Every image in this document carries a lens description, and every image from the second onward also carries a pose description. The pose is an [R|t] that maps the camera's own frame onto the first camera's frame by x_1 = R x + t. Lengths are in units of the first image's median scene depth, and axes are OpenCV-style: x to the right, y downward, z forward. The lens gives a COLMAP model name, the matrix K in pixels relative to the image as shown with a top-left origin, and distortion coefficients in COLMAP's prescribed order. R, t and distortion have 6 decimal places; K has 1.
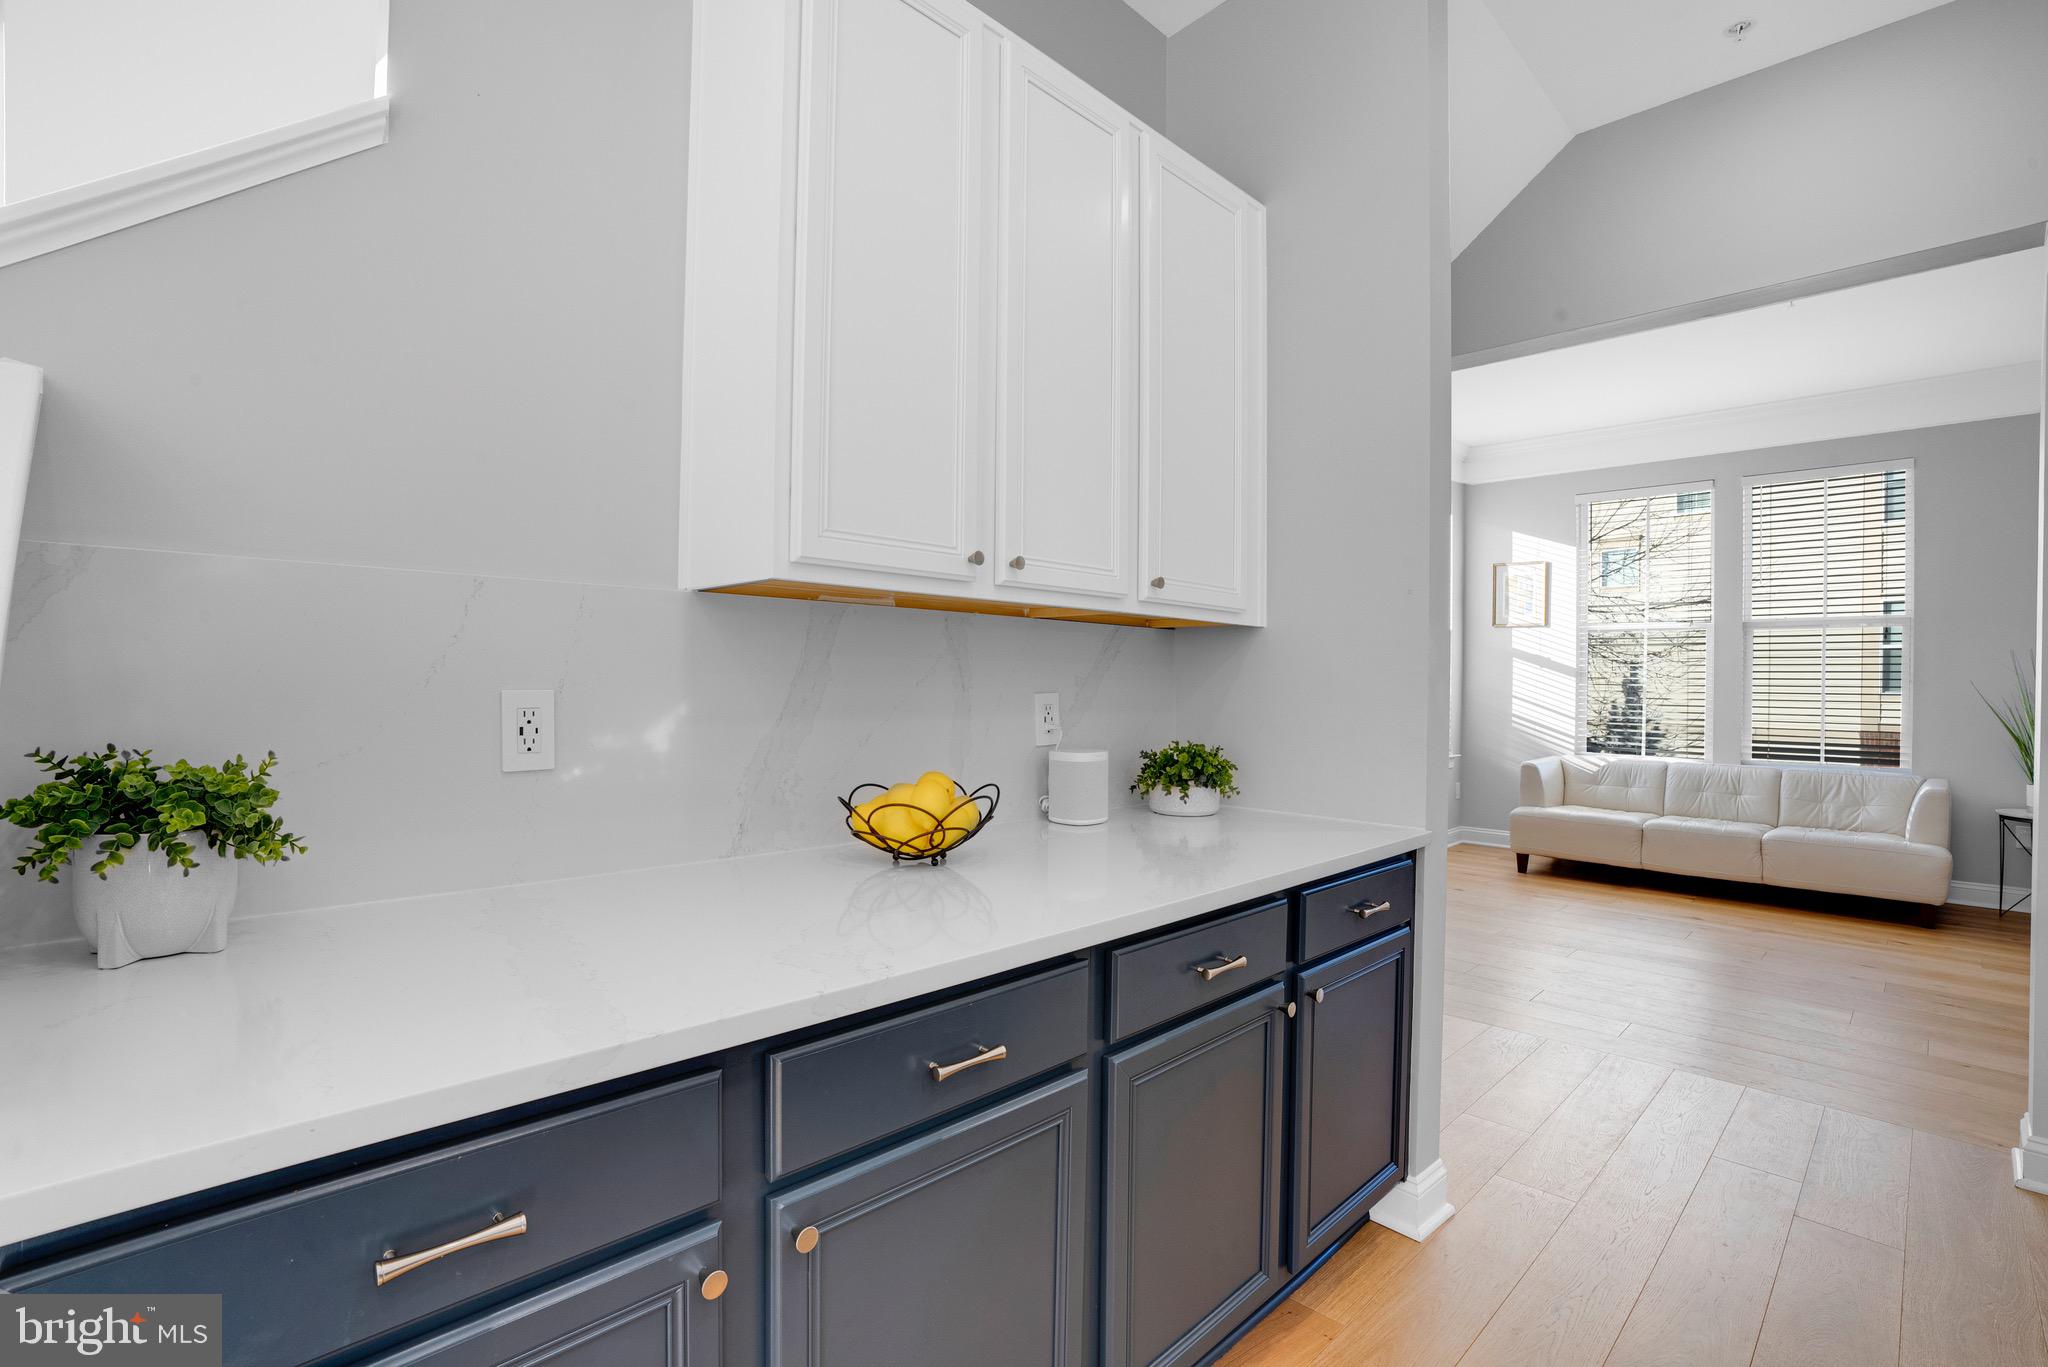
lens RADIAL K [[948.7, 0, 1012.7], [0, 948.7, 684.8], [0, 0, 1]] dist [-0.064350, 0.022511]
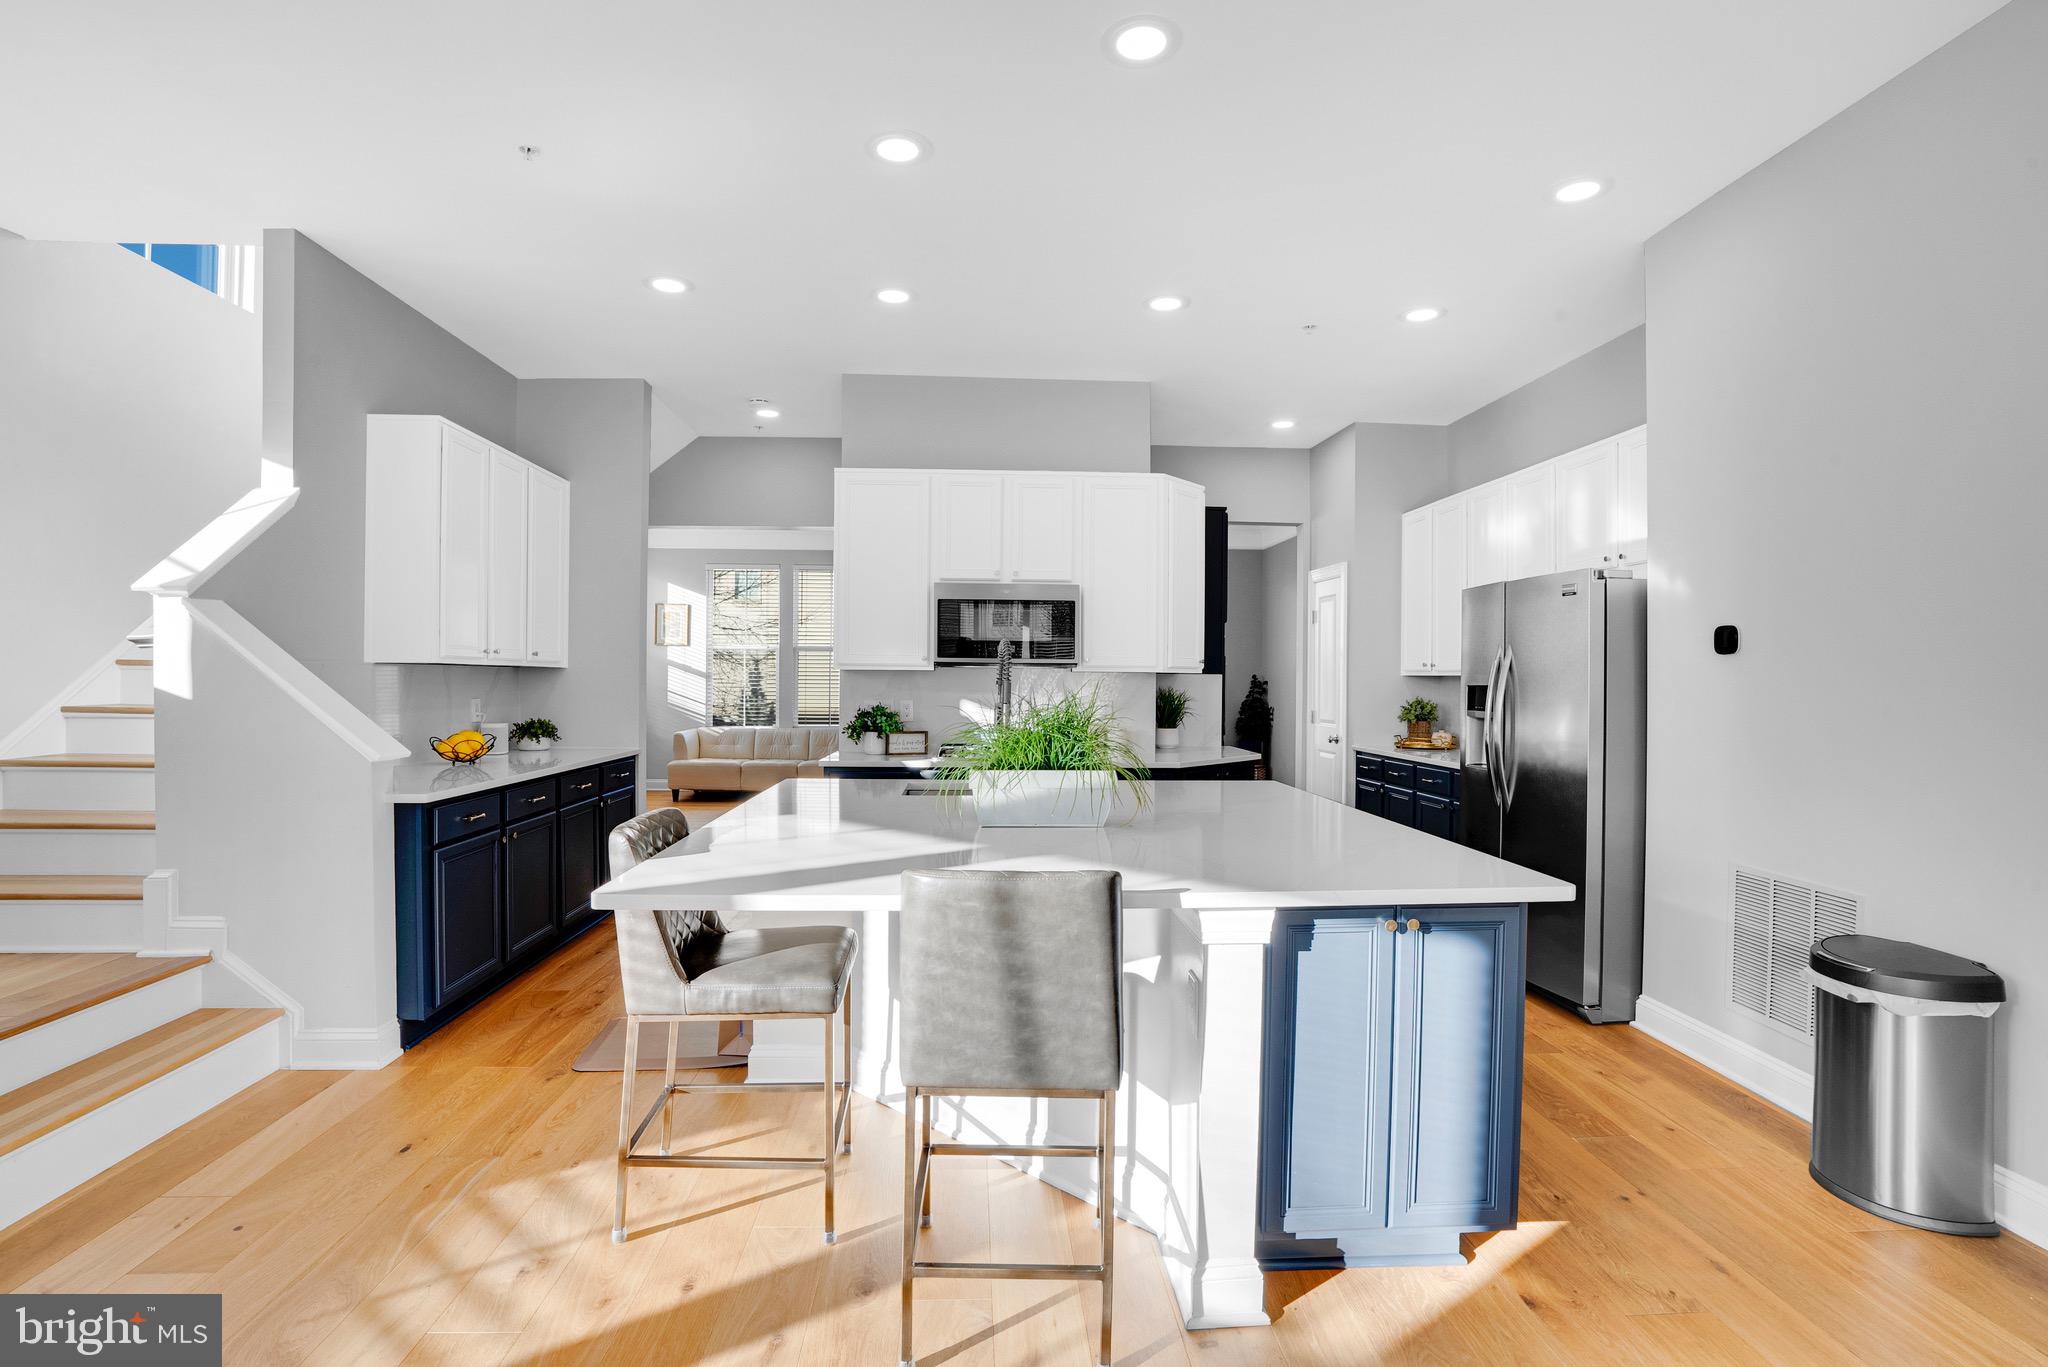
lens RADIAL K [[948.7, 0, 1012.7], [0, 948.7, 684.8], [0, 0, 1]] dist [-0.064350, 0.022511]
pose [[0.664310, -0.011124, 0.747375, -0.307030], [0.002475, 0.999917, 0.012682, -0.019711], [-0.747453, -0.006575, 0.664282, -0.568778]]
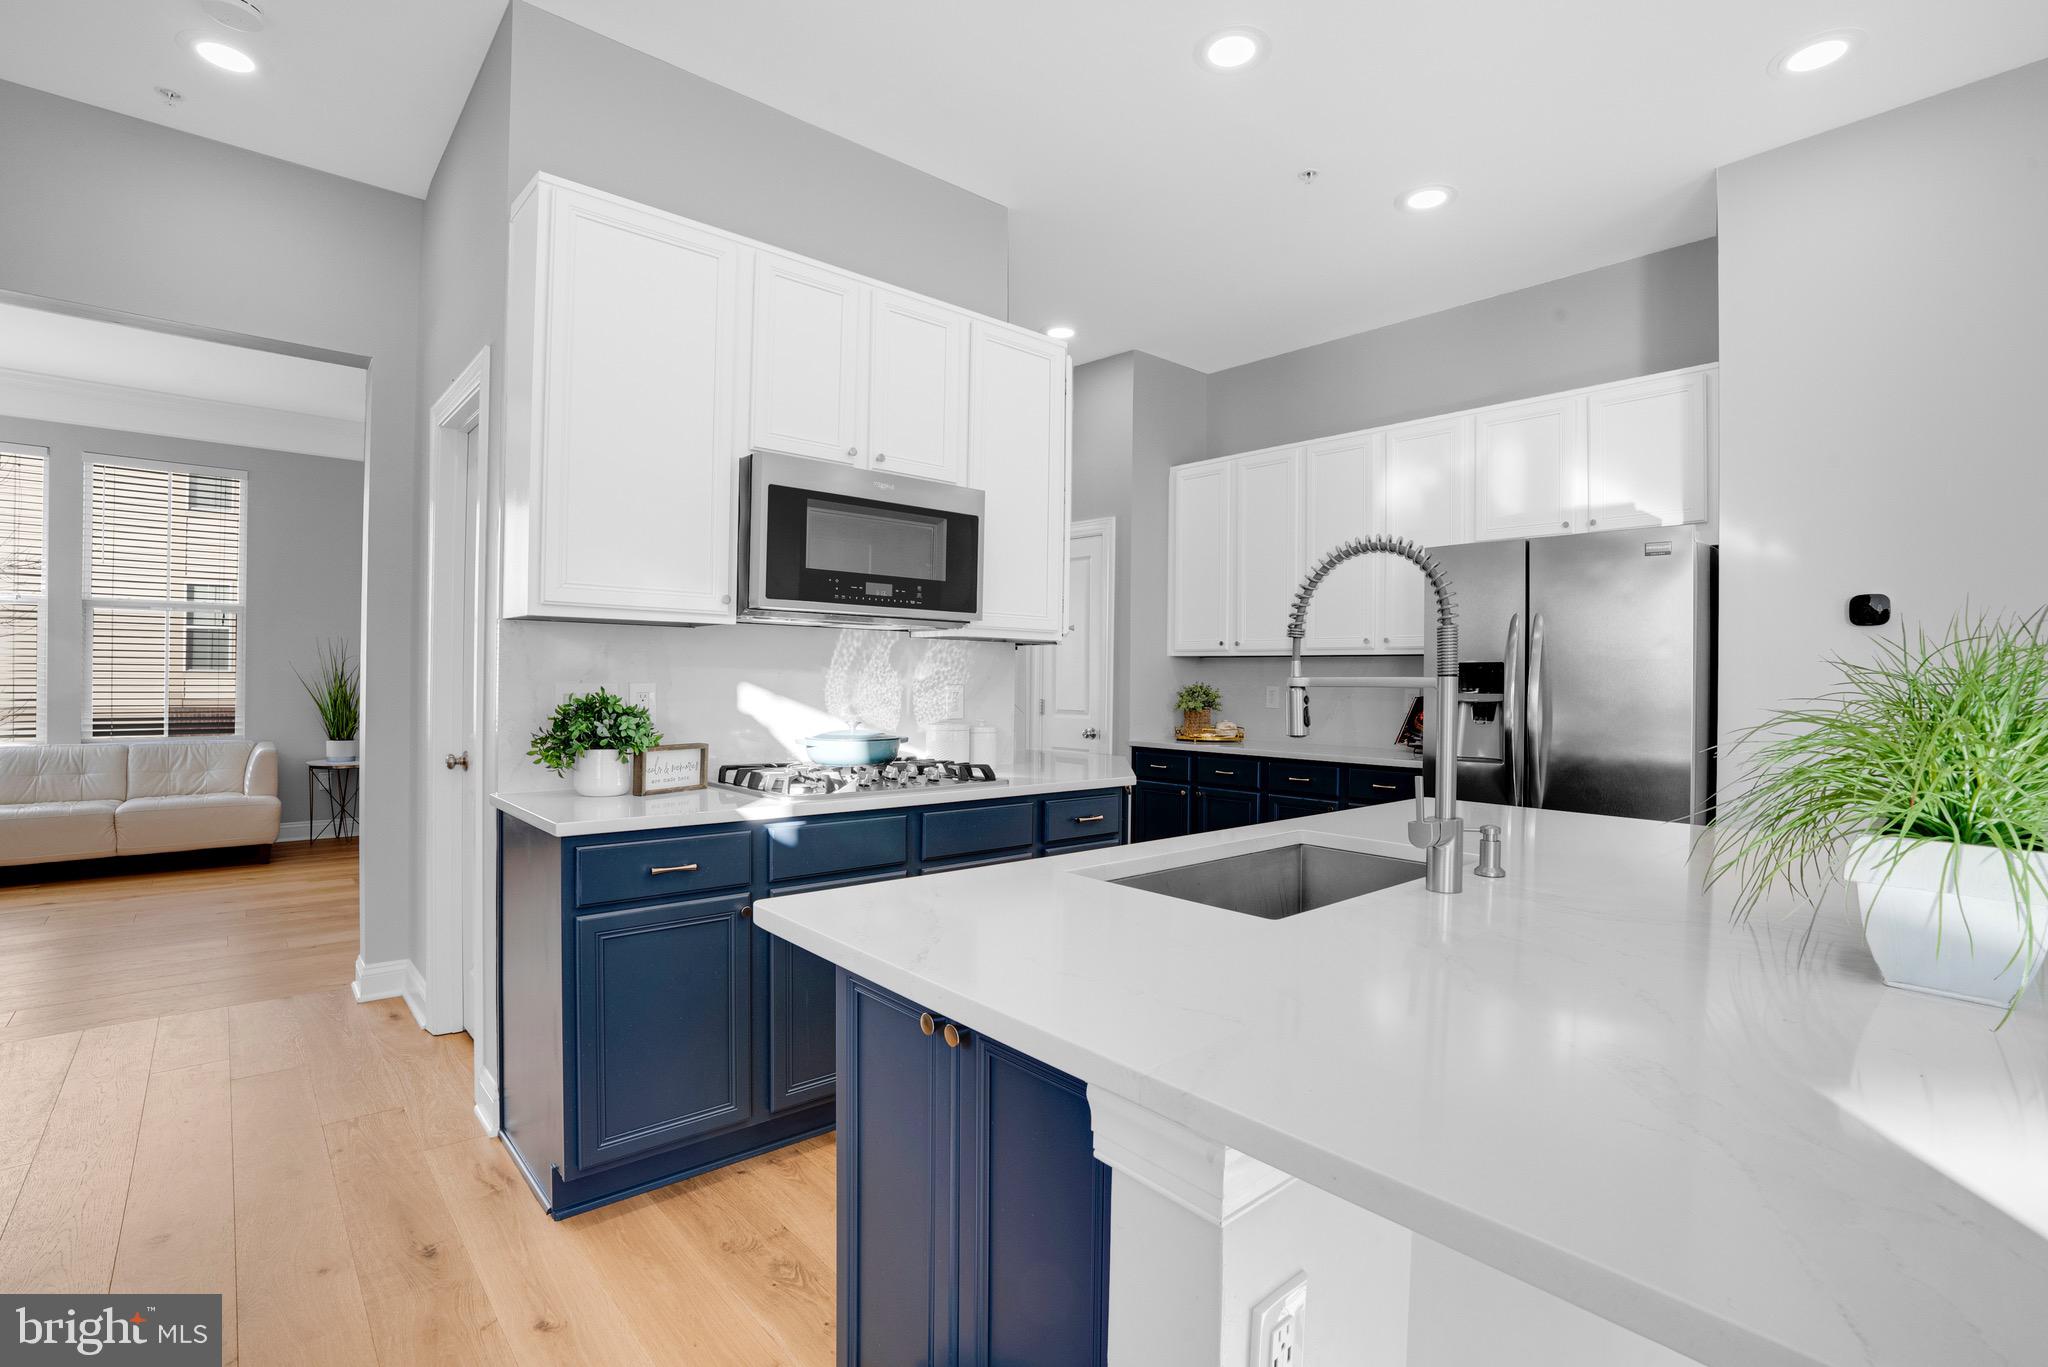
lens RADIAL K [[948.7, 0, 1012.7], [0, 948.7, 684.8], [0, 0, 1]] dist [-0.064350, 0.022511]
pose [[0.063012, -0.015603, 0.997891, -0.129238], [-0.008387, 0.999834, 0.016163, -0.000501], [-0.997978, -0.009387, 0.062871, -0.065679]]
